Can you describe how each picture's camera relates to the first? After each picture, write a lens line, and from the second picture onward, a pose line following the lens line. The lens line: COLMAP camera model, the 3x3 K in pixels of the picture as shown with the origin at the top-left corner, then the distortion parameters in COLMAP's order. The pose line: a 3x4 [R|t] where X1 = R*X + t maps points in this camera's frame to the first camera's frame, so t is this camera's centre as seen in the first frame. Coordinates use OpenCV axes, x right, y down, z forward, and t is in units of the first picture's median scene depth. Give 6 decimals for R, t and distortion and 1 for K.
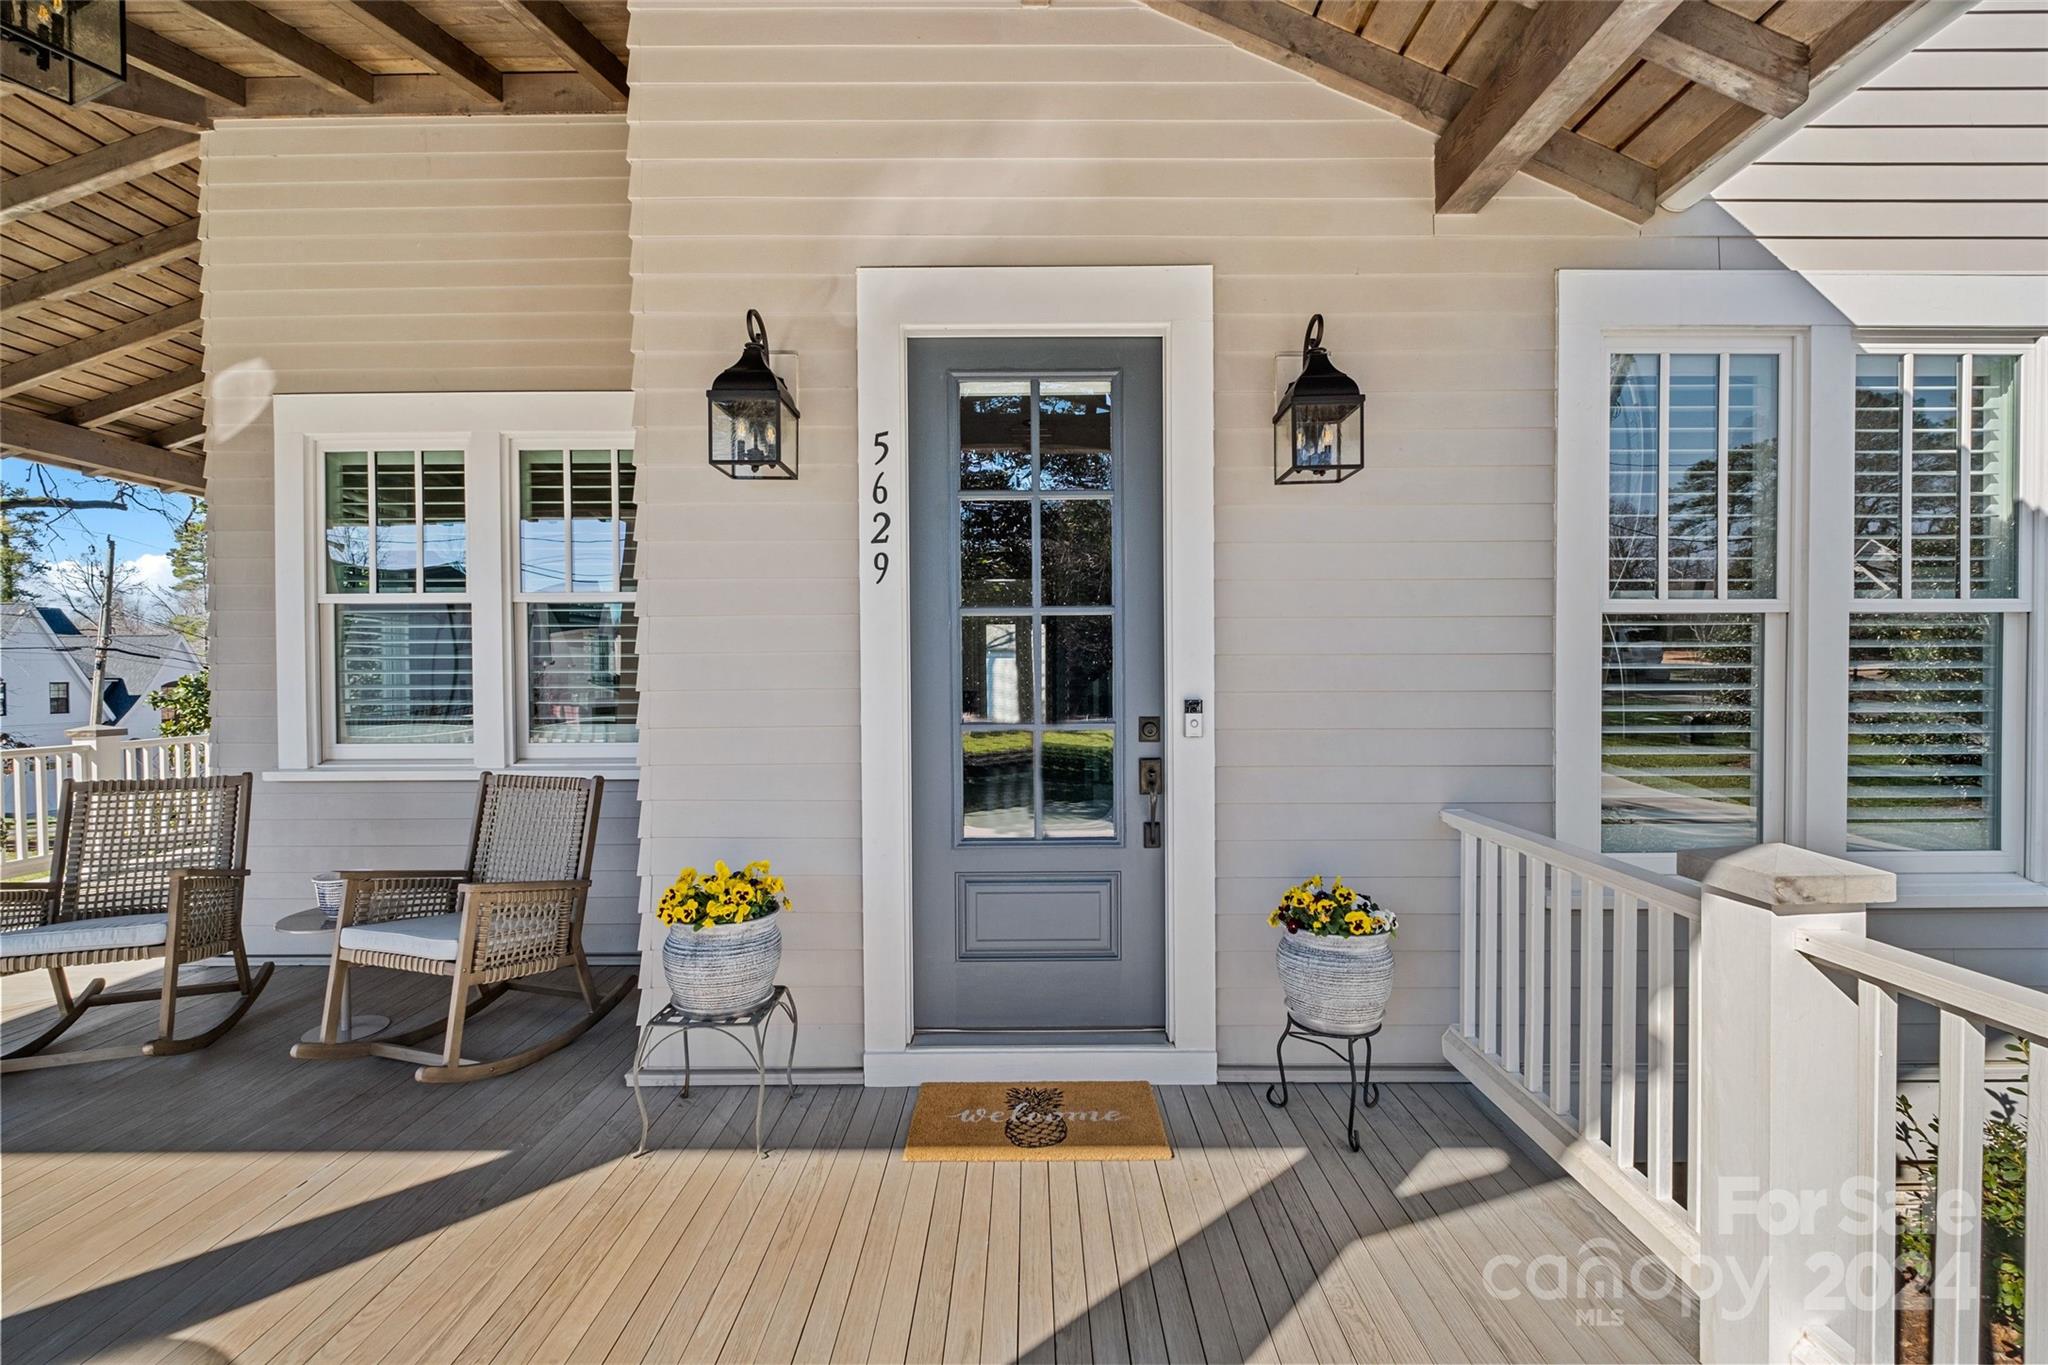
lens RADIAL K [[896.2, 0, 1032.5], [0, 896.2, 685.3], [0, 0, 1]] dist [0.002362, 0.000039]
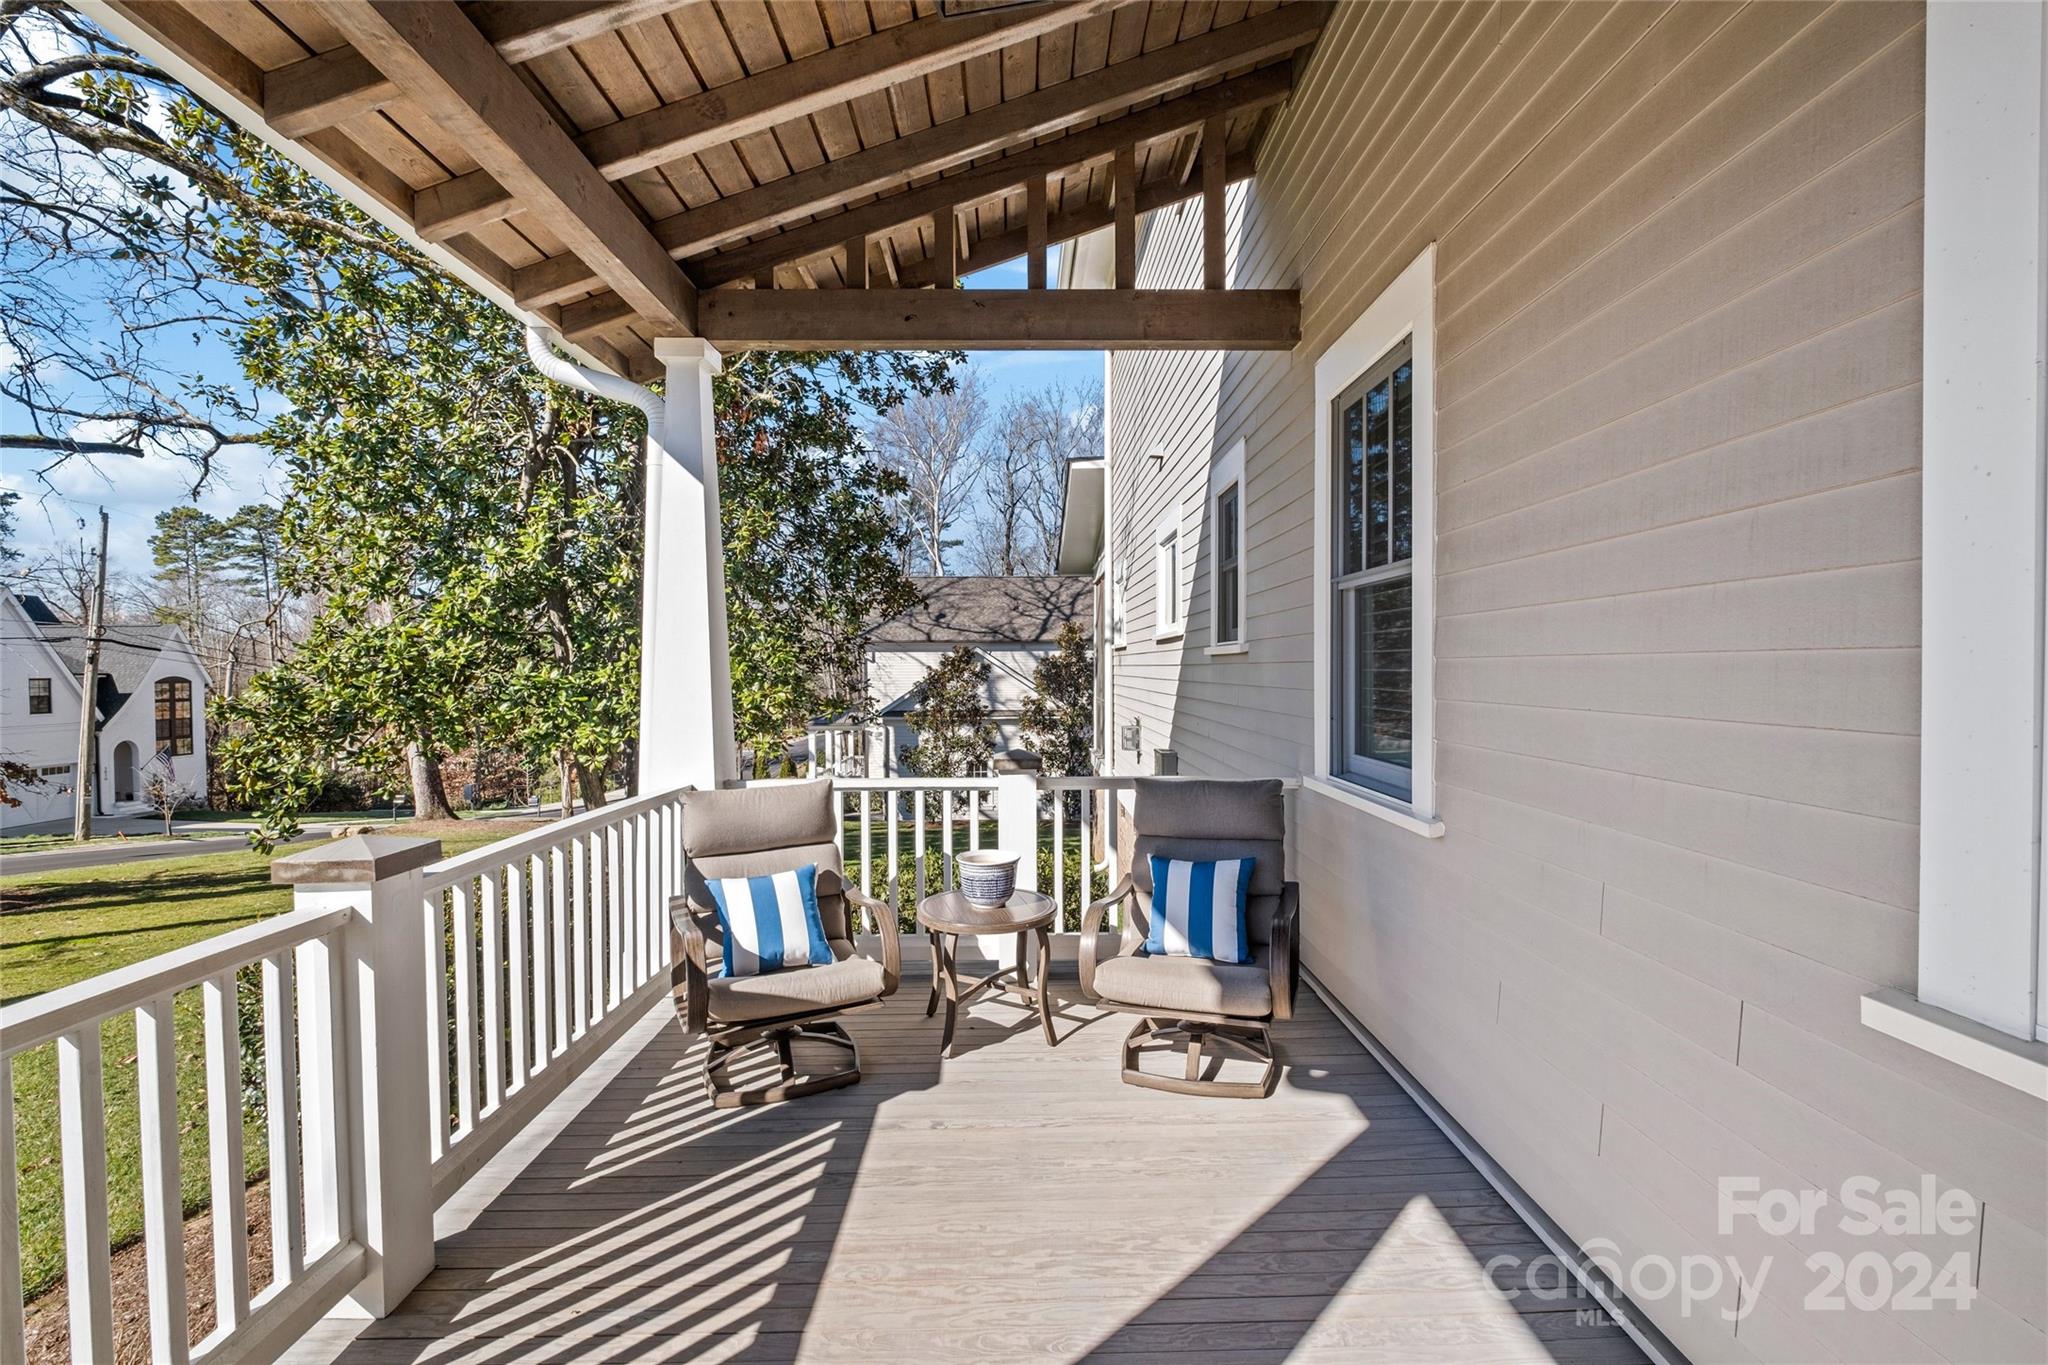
lens RADIAL K [[896.2, 0, 1022.1], [0, 896.2, 677.0], [0, 0, 1]] dist [0.002362, 0.000039]
pose [[0.999935, -0.002855, 0.011025, -0.261254], [0.002864, 0.999996, -0.000826, -0.003243], [-0.011023, 0.000857, 0.999939, 0.219577]]
